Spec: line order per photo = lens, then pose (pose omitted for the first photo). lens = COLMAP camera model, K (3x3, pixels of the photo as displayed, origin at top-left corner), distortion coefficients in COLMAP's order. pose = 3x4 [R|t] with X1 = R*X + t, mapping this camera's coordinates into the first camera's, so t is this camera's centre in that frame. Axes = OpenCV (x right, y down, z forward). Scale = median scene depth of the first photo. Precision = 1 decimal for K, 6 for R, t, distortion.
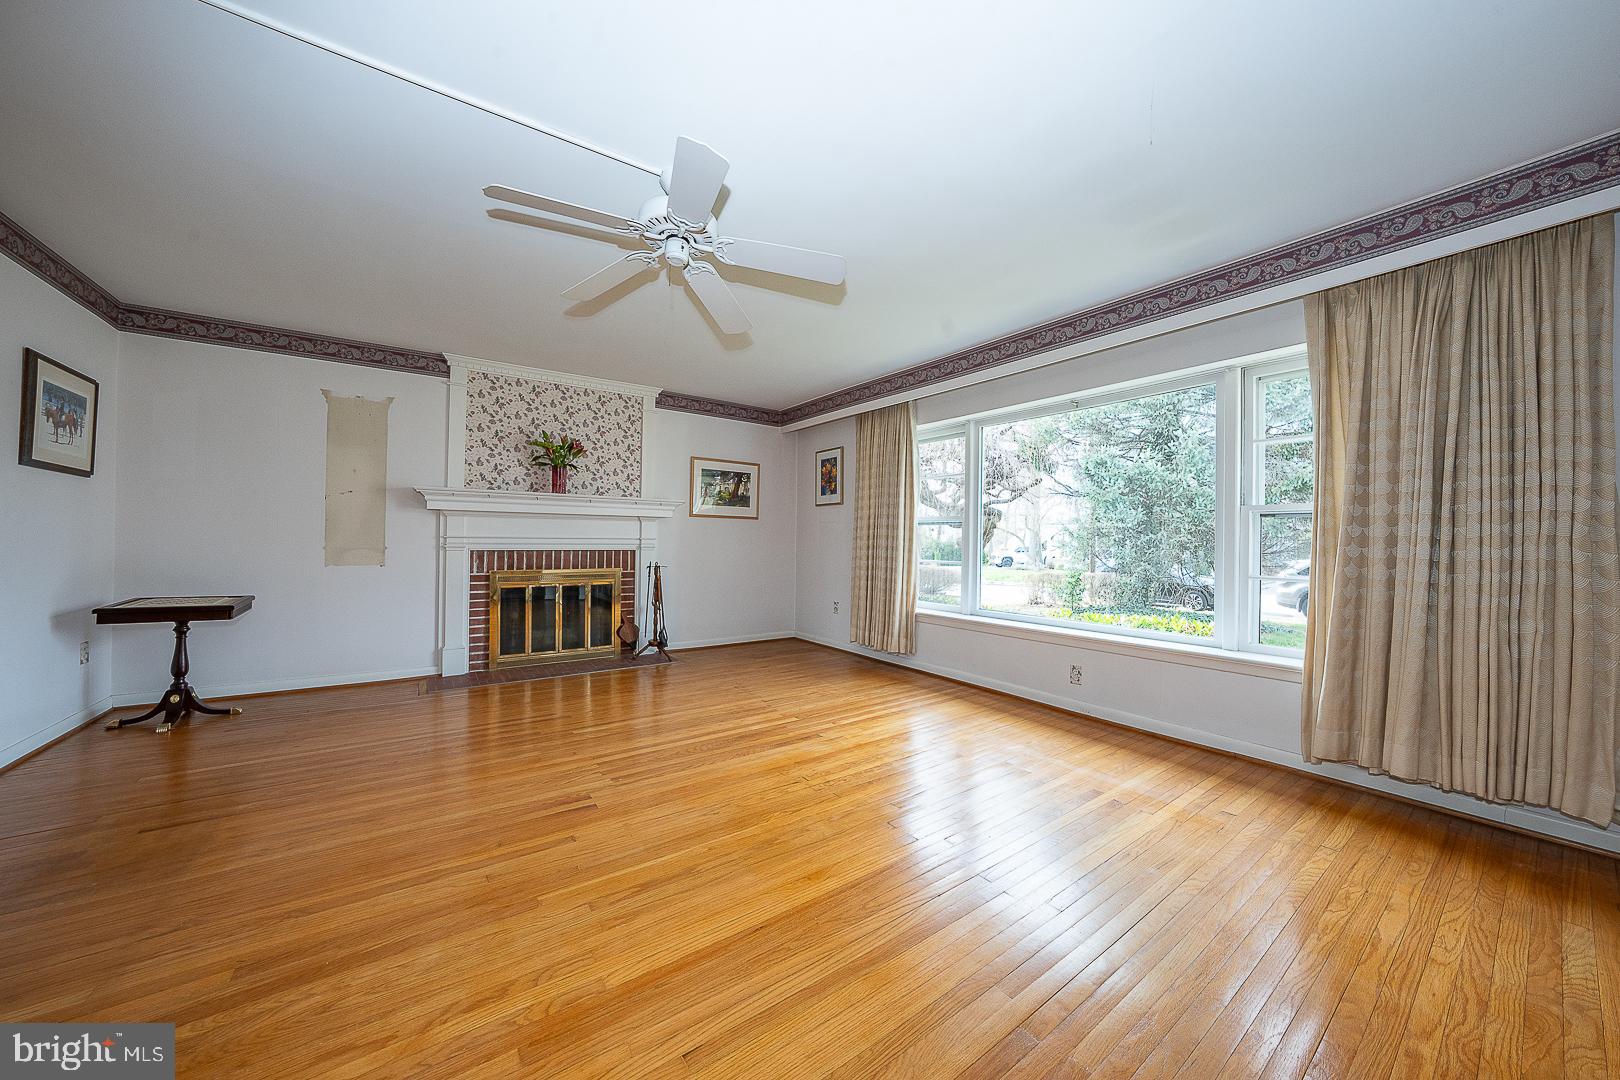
lens RADIAL K [[558.0, 0, 810.1], [0, 558.0, 533.9], [0, 0, 1]] dist [-0.026503, 0.006937]
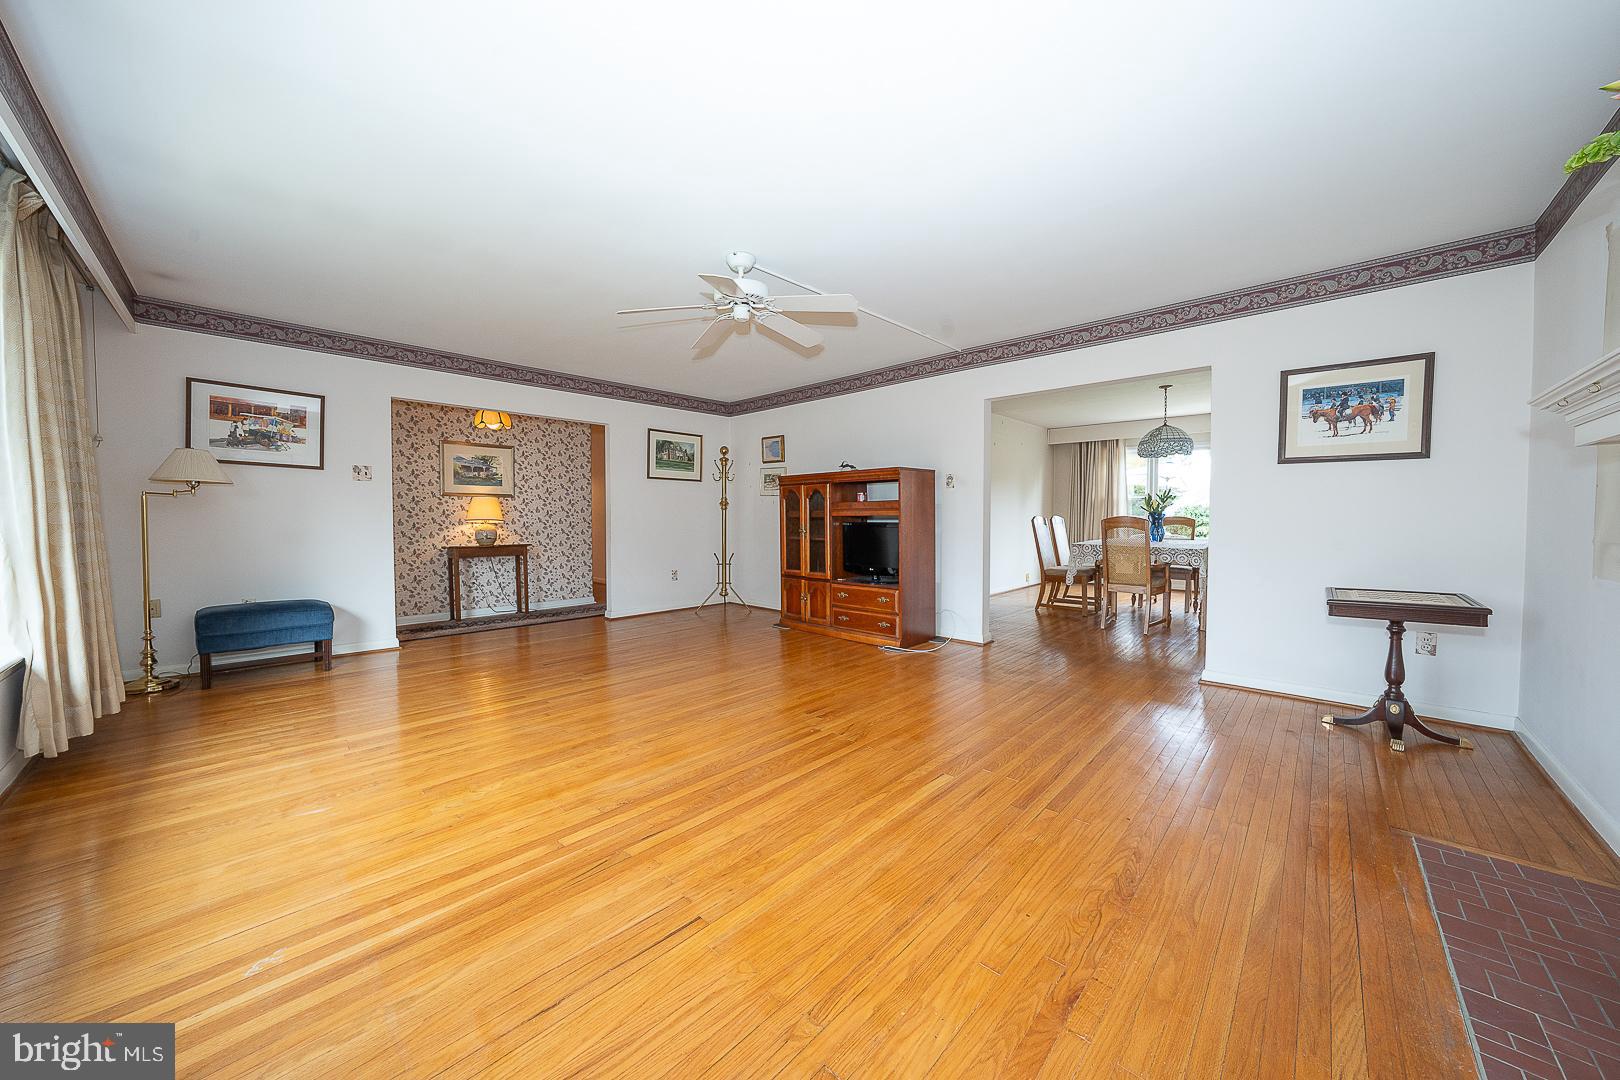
lens RADIAL K [[558.0, 0, 810.1], [0, 558.0, 533.9], [0, 0, 1]] dist [-0.026503, 0.006937]
pose [[-0.981310, -0.005707, -0.192347, -0.068358], [-0.009538, 0.999774, 0.018996, 0.015086], [0.192195, 0.020475, -0.981143, 1.172996]]
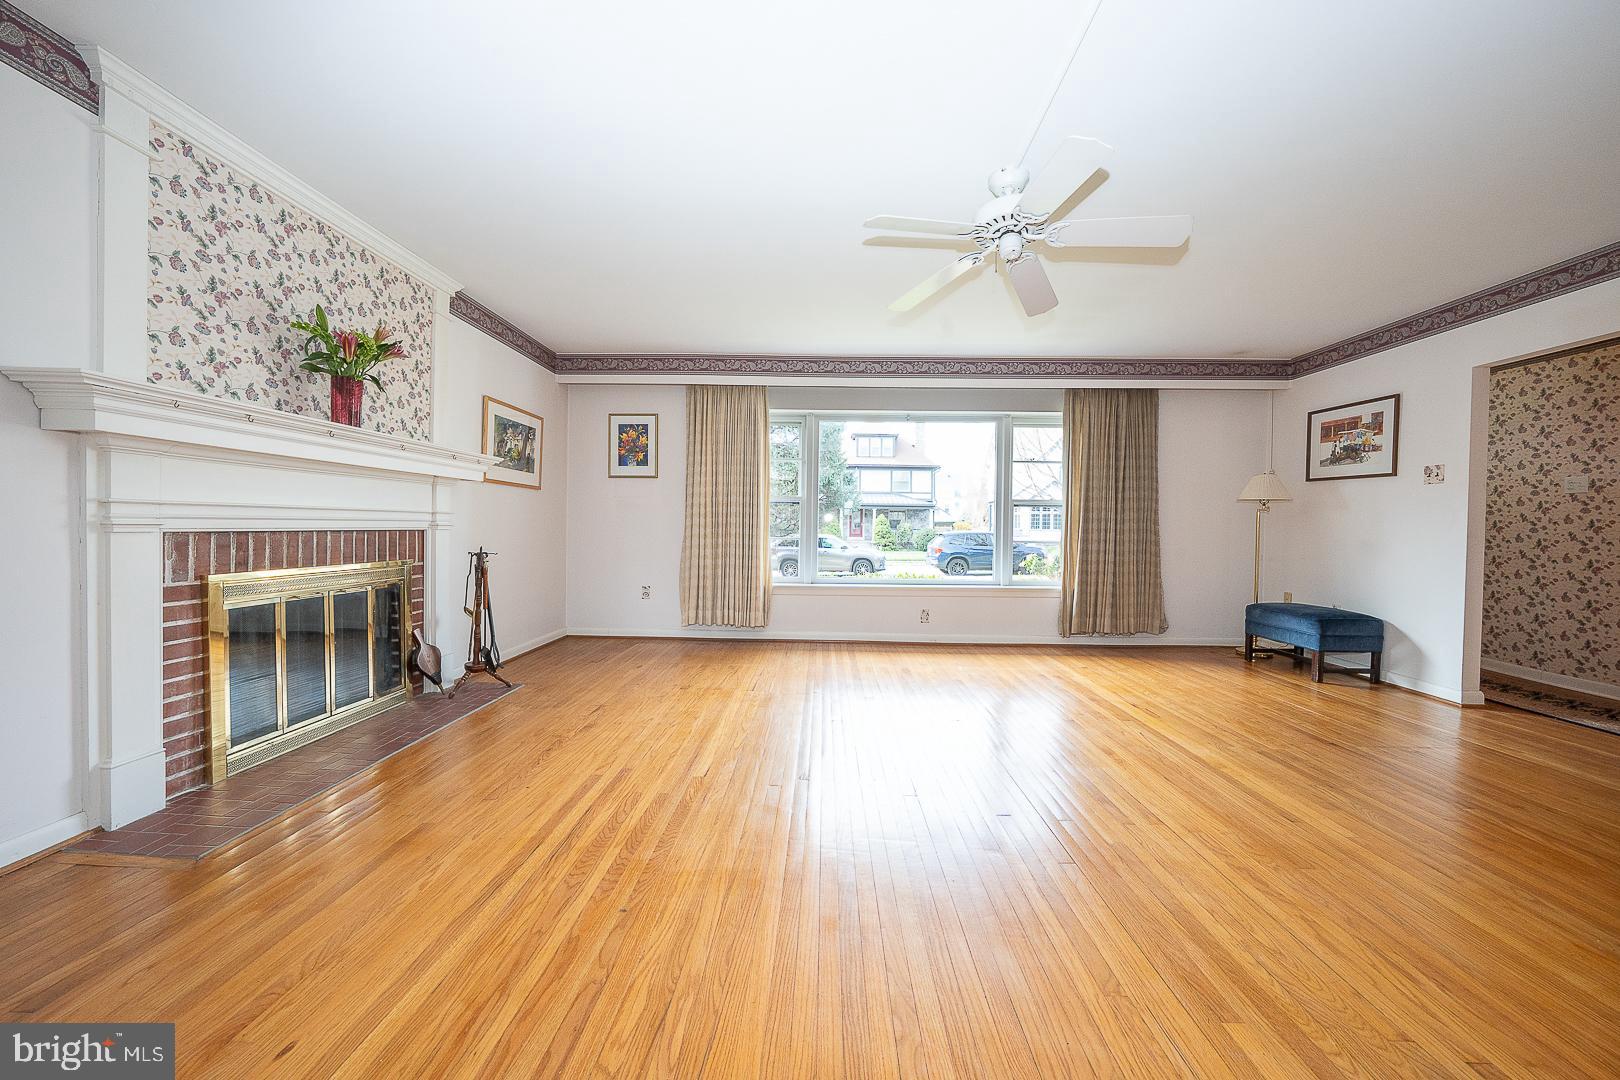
lens RADIAL K [[558.0, 0, 810.1], [0, 558.0, 533.9], [0, 0, 1]] dist [-0.026503, 0.006937]
pose [[0.603153, -0.013152, 0.797517, -0.639912], [-0.015364, 0.999487, 0.028102, 0.010704], [-0.797478, -0.029203, 0.602641, 0.310886]]
